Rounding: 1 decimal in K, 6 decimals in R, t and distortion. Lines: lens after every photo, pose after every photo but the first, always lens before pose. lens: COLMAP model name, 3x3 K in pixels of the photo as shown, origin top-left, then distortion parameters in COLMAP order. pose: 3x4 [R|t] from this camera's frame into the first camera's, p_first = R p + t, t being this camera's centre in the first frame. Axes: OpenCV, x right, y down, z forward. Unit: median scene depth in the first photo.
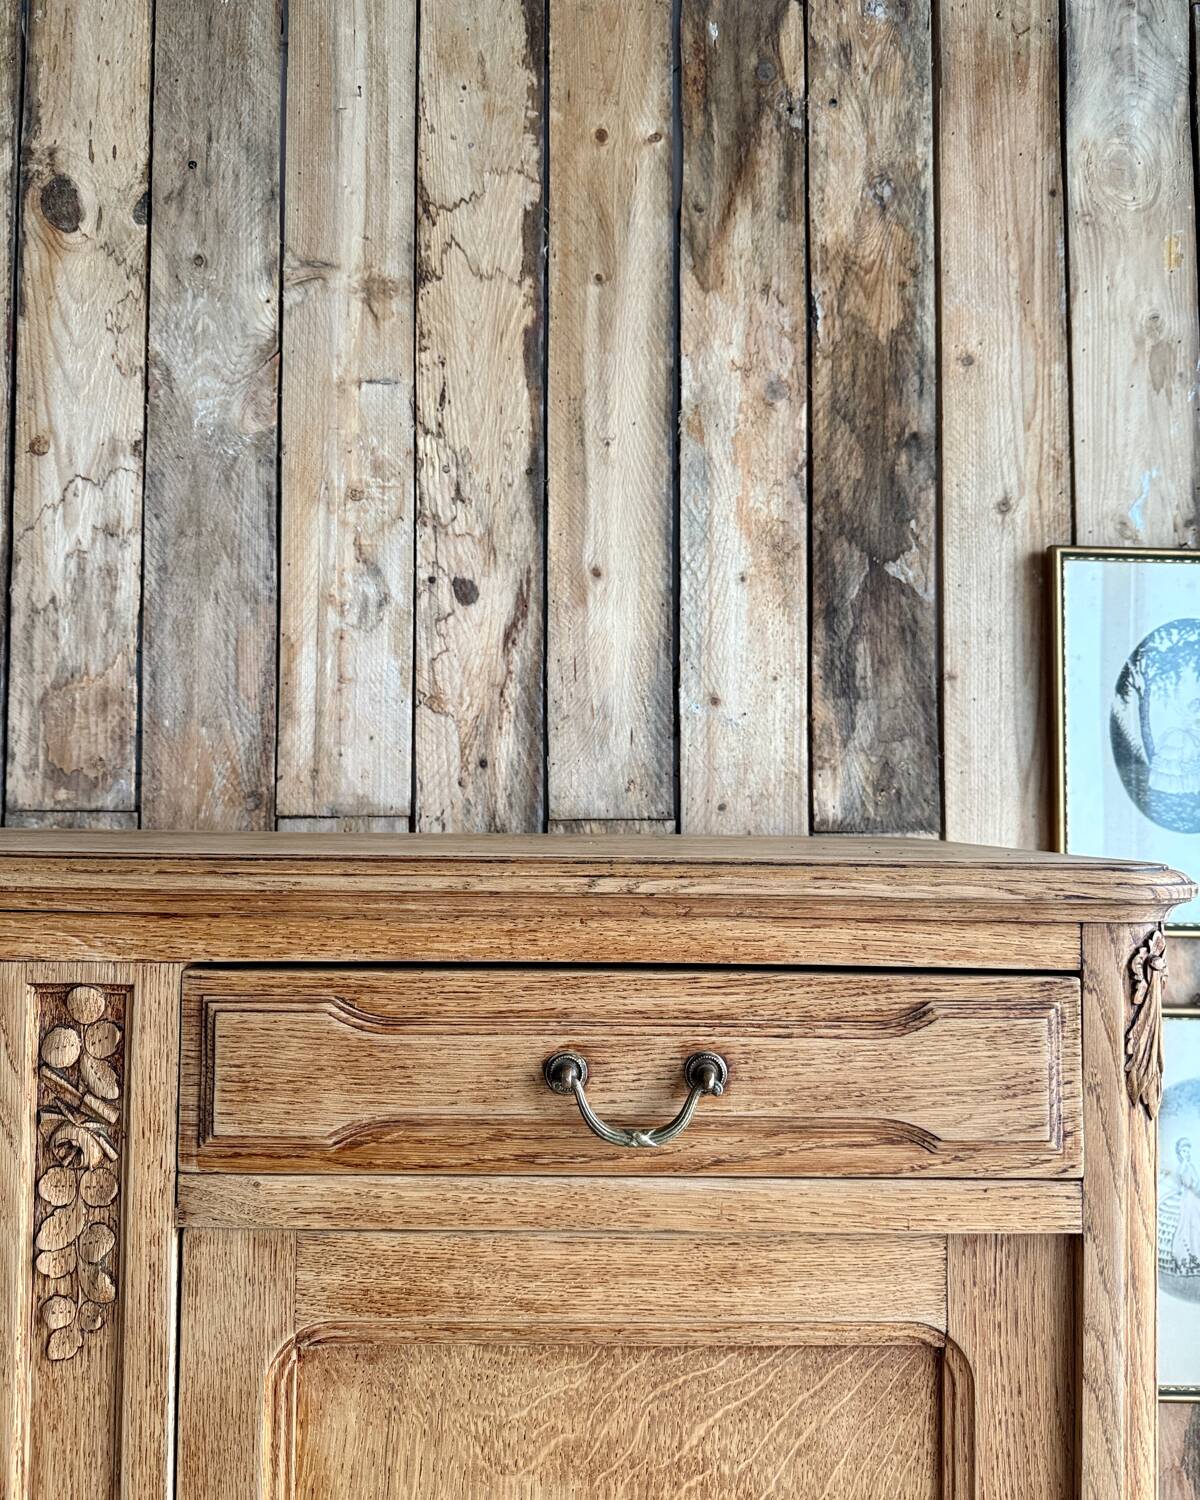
lens RADIAL K [[1147.7, 0, 599.3], [0, 1147.7, 755.3], [0, 0, 1]] dist [0.026454, -0.047158]
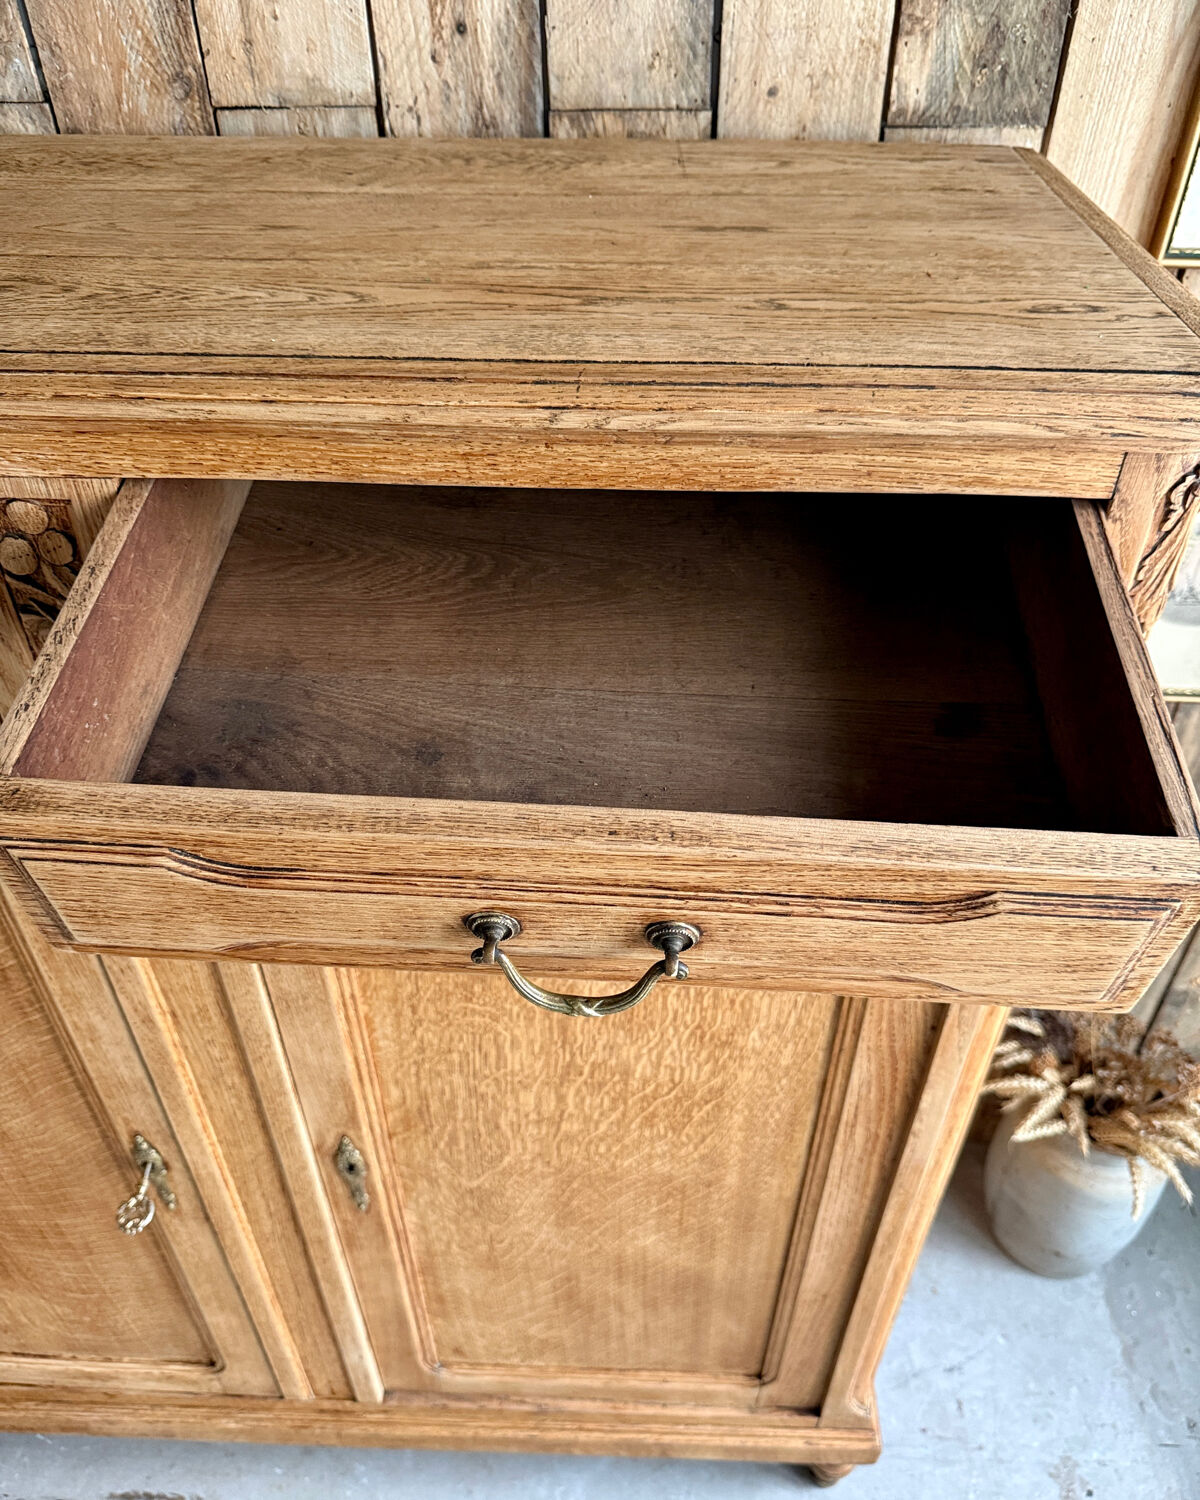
lens RADIAL K [[1147.7, 0, 599.3], [0, 1147.7, 758.2], [0, 0, 1]] dist [0.026454, -0.047158]
pose [[0.998378, 0.027405, -0.049894, 0.075640], [0.013408, 0.738611, 0.673998, -0.267015], [0.055323, -0.673574, 0.737046, 0.193266]]
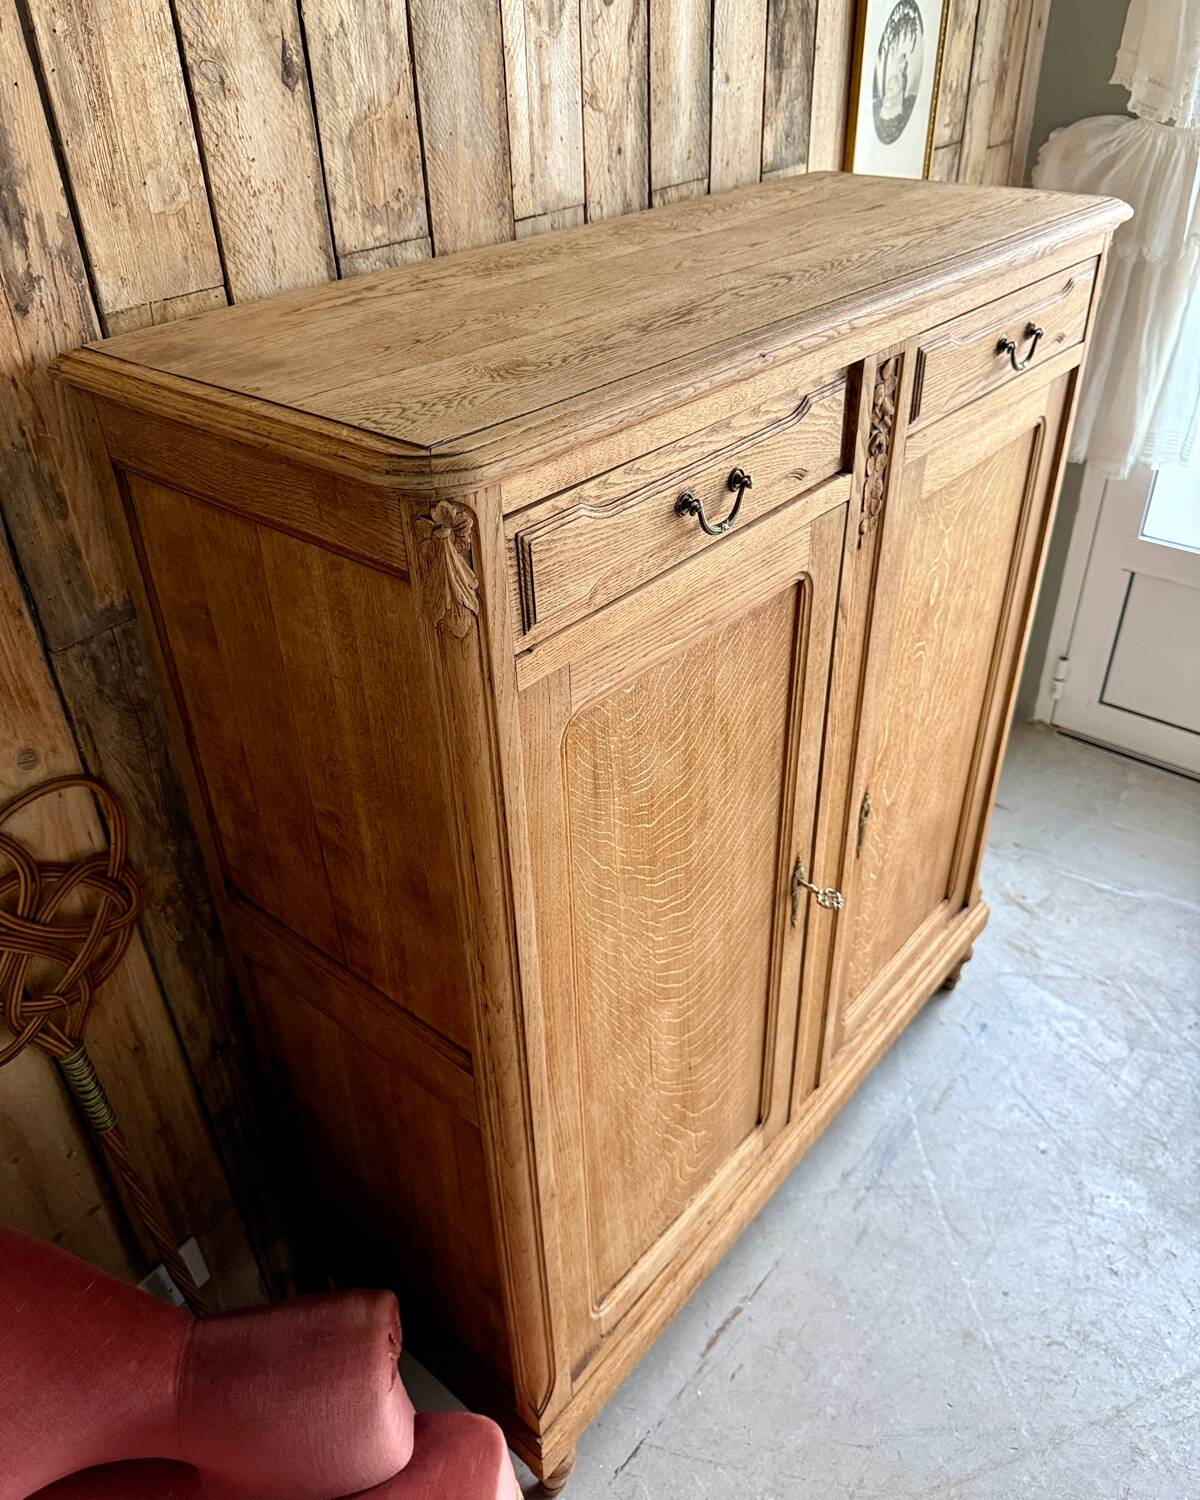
lens RADIAL K [[1147.7, 0, 608.0], [0, 1147.7, 704.5], [0, 0, 1]] dist [0.026454, -0.047158]
pose [[0.658933, -0.424020, 0.621301, -2.103957], [-0.006448, 0.822762, 0.568350, -0.385865], [-0.752174, -0.378511, 0.539411, 0.137344]]
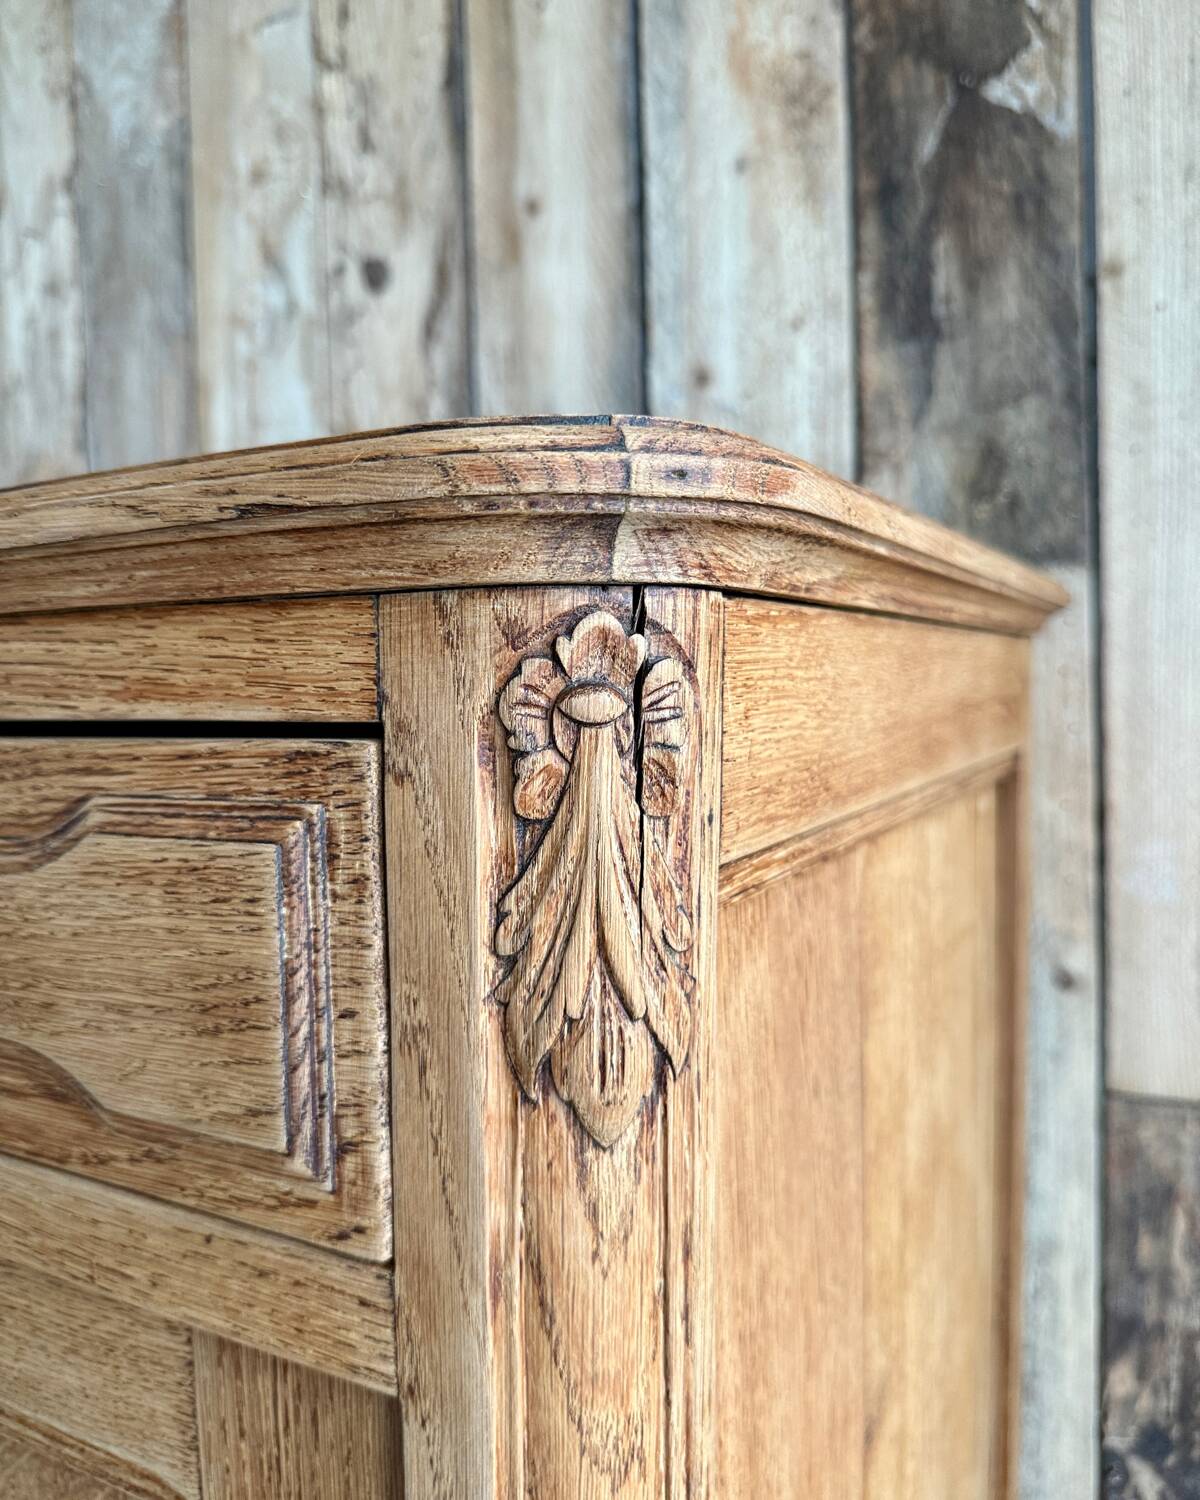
lens RADIAL K [[1147.7, 0, 600.1], [0, 1147.7, 743.2], [0, 0, 1]] dist [0.026454, -0.047158]
pose [[0.872964, 0.000987, -0.487783, 0.658622], [0.053058, 0.993872, 0.096967, 0.161271], [0.484890, -0.110529, 0.867563, 0.714195]]
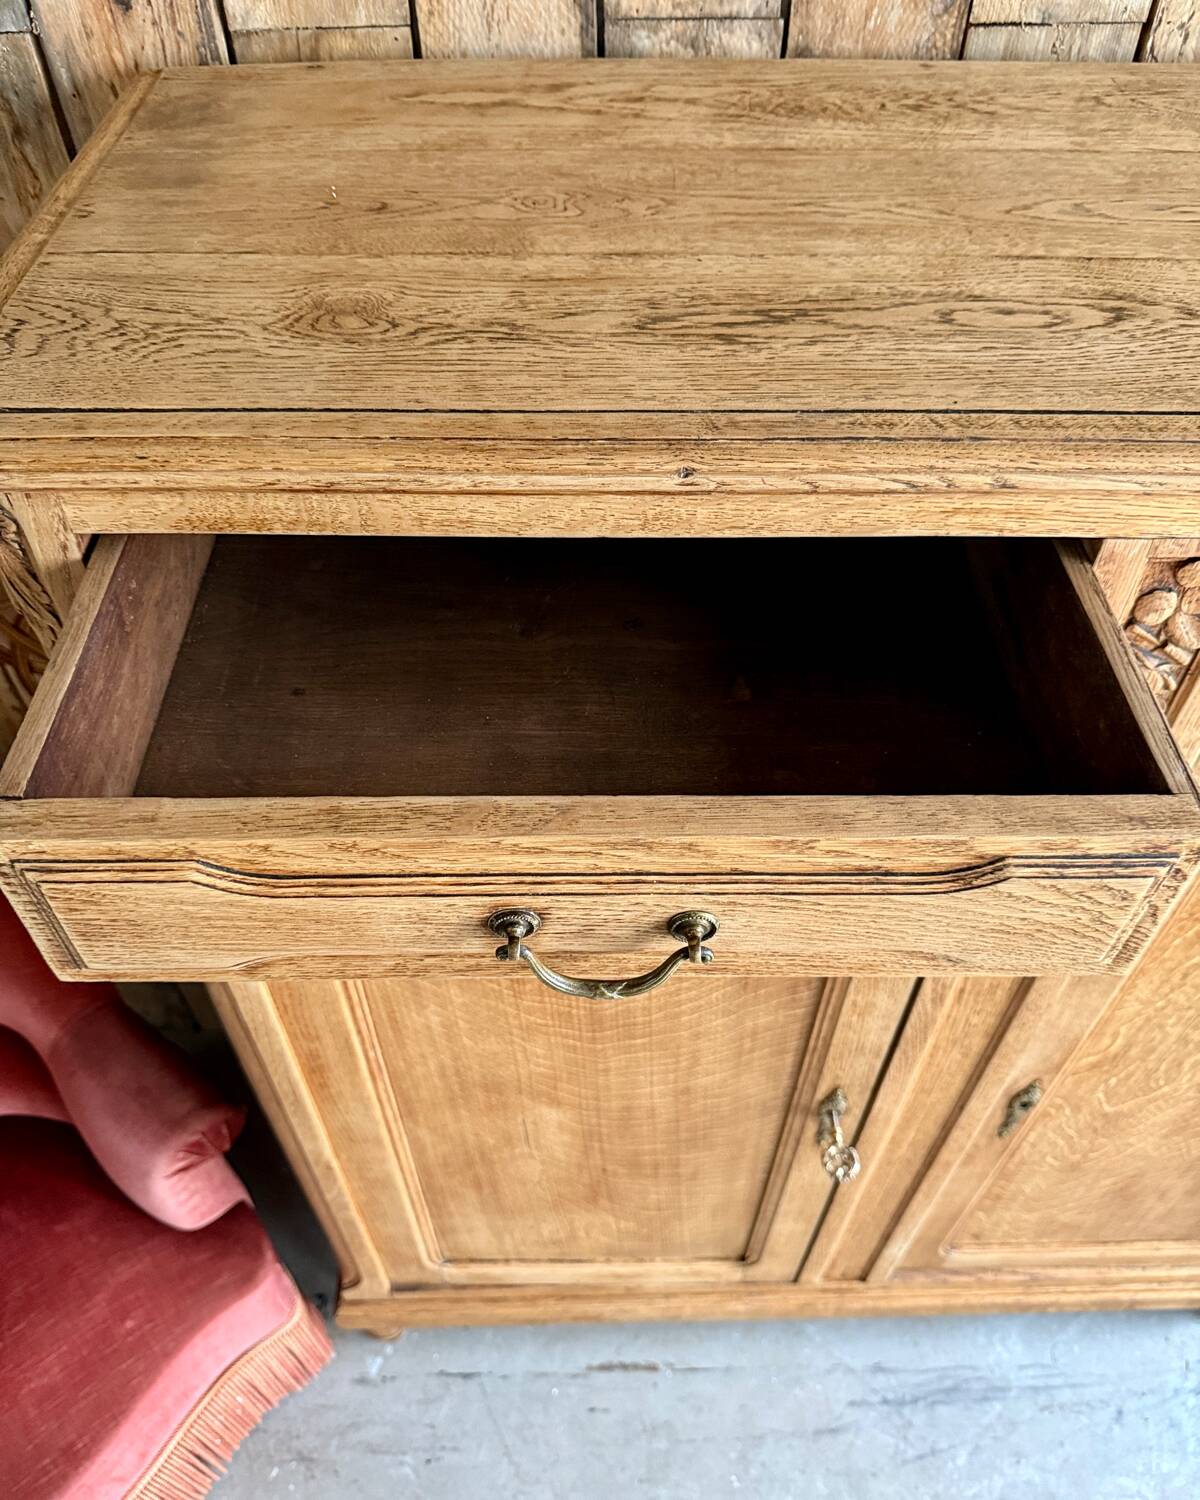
lens RADIAL K [[1147.7, 0, 603.9], [0, 1147.7, 752.9], [0, 0, 1]] dist [0.026454, -0.047158]
pose [[0.999967, -0.004270, -0.006981, -0.906301], [0.008118, 0.625494, 0.780187, -0.406707], [0.001035, -0.780217, 0.625508, 0.317319]]
